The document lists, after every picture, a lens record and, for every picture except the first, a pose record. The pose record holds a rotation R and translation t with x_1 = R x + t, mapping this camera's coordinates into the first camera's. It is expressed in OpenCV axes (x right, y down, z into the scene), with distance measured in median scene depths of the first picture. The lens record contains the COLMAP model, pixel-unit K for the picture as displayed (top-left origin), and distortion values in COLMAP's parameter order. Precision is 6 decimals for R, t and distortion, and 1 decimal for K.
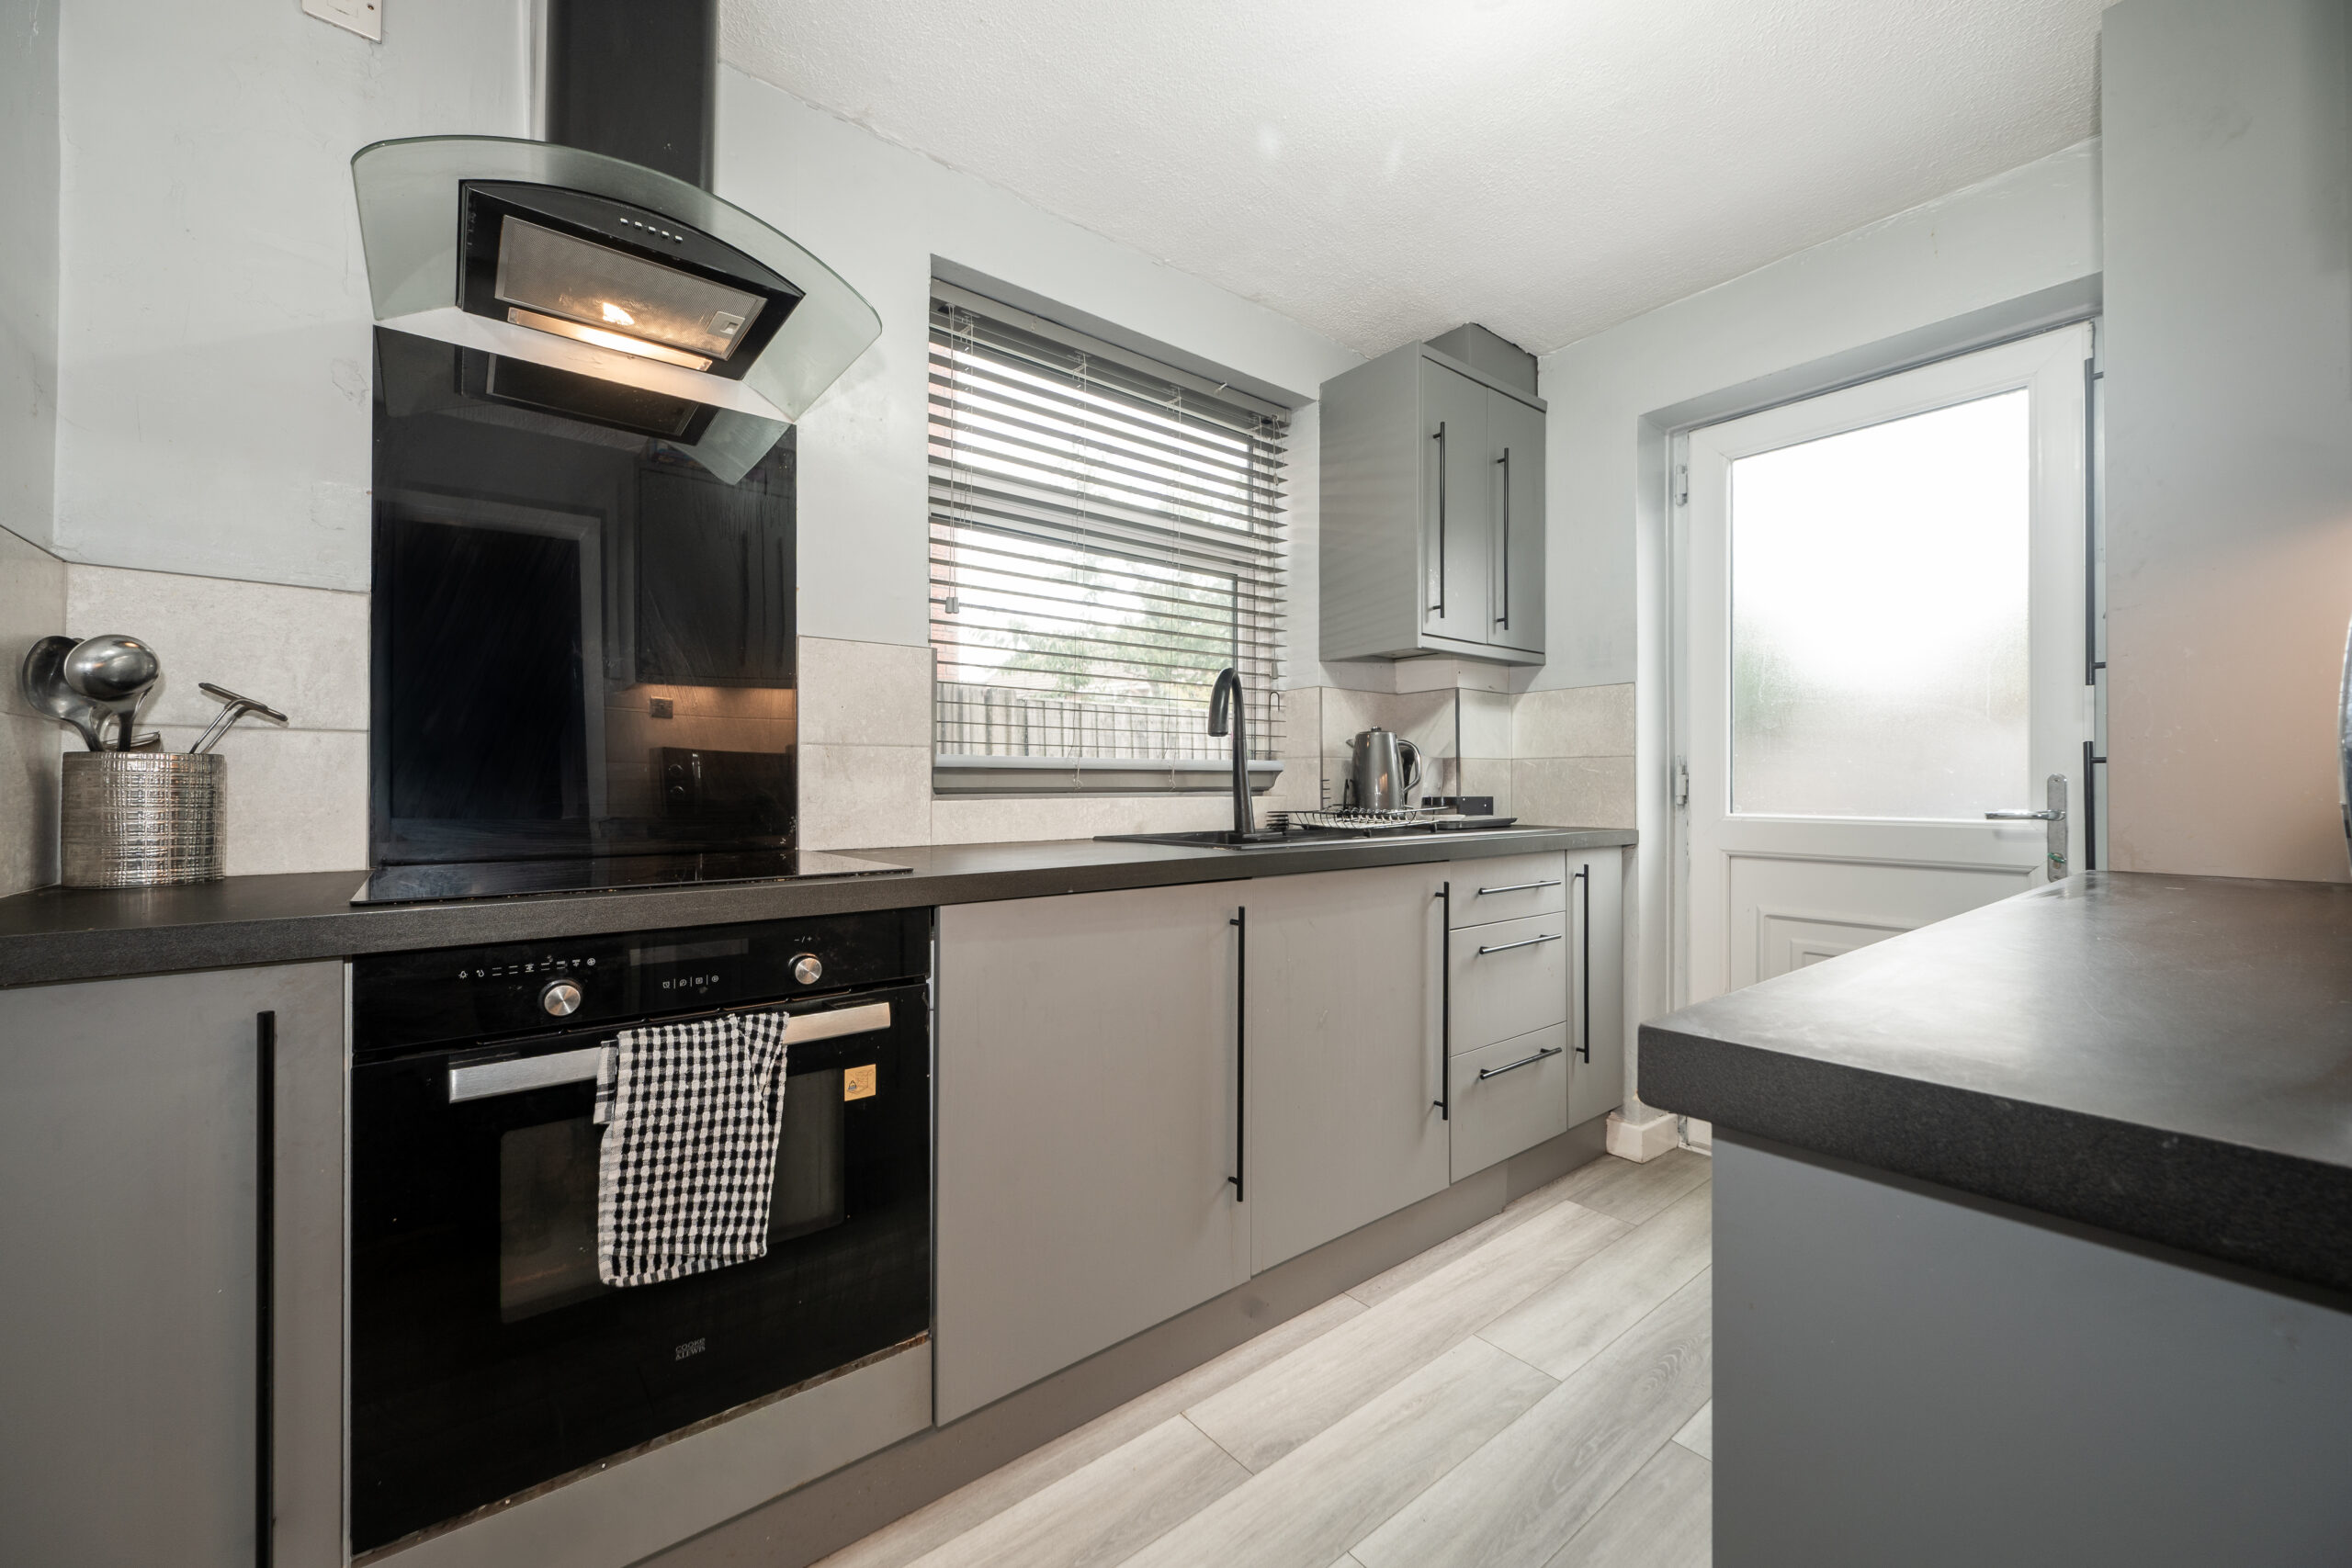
lens RADIAL K [[918.3, 0, 1176.0], [0, 918.3, 784.0], [0, 0, 1]] dist [0.000231, 0.000018]
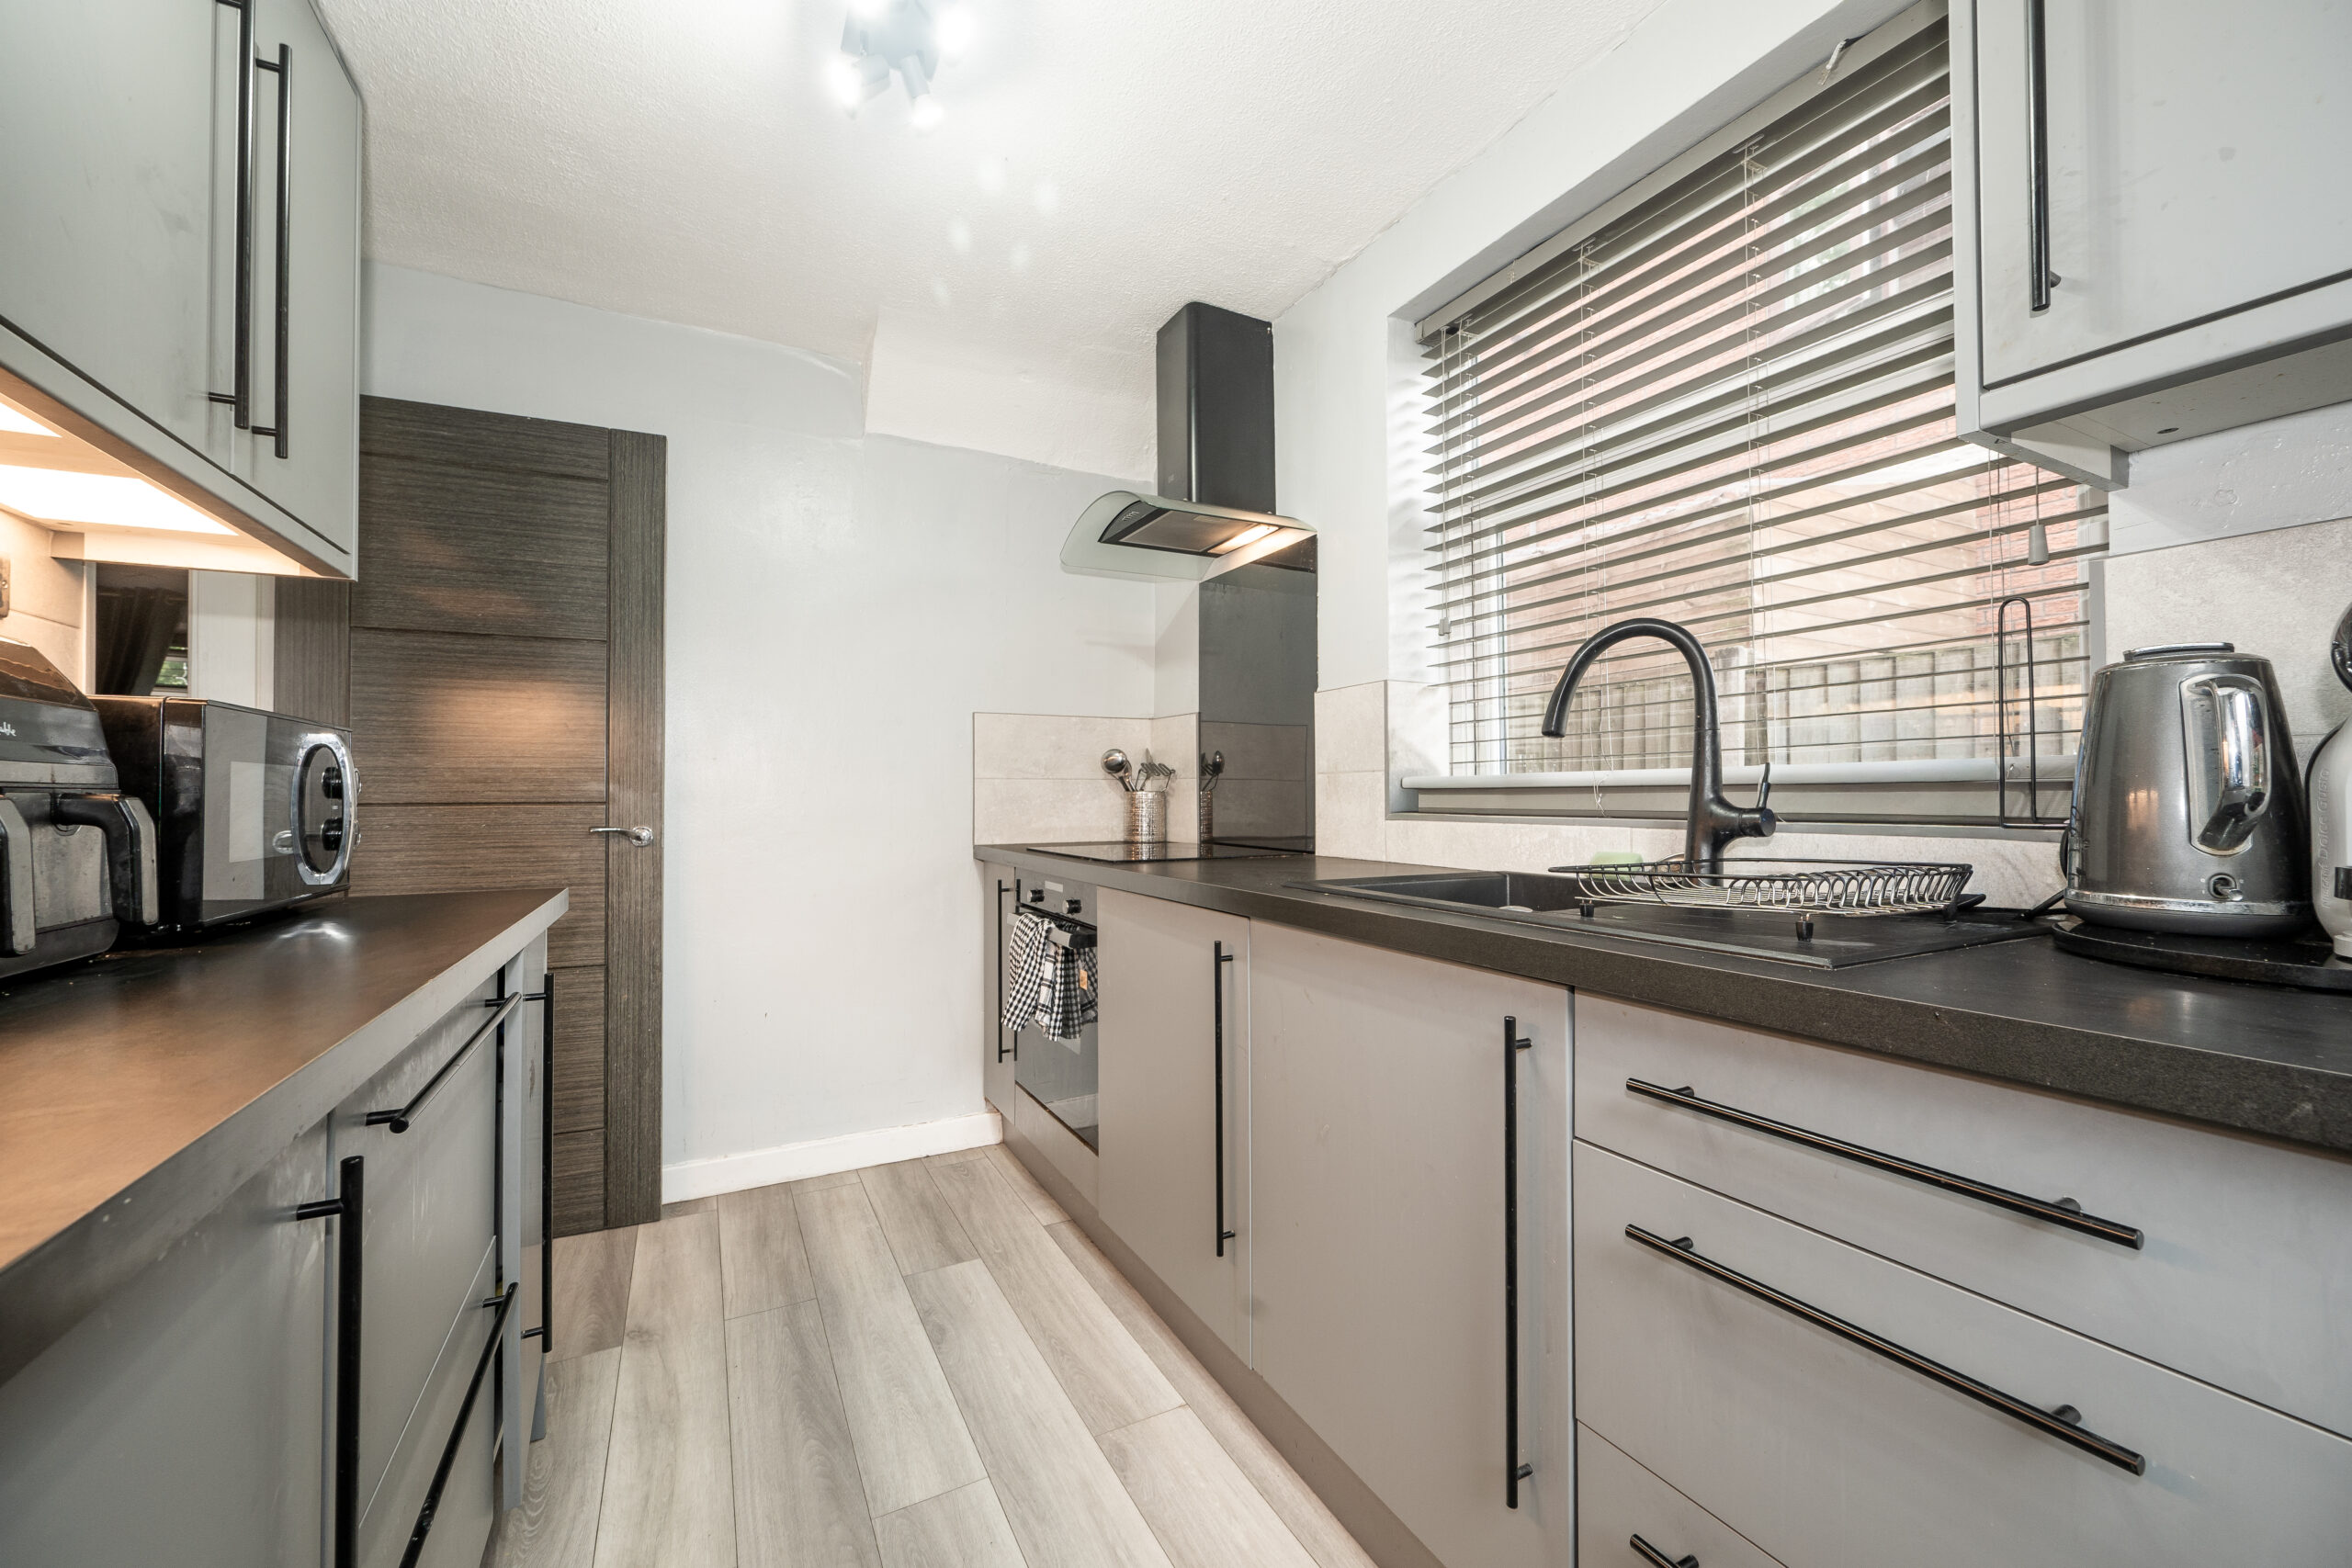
lens RADIAL K [[918.3, 0, 1176.0], [0, 918.3, 784.0], [0, 0, 1]] dist [0.000231, 0.000018]
pose [[-0.193461, -0.012693, -0.981026, 0.908308], [0.004660, 0.999893, -0.013856, -0.011759], [0.981097, -0.007252, -0.193381, 1.033195]]
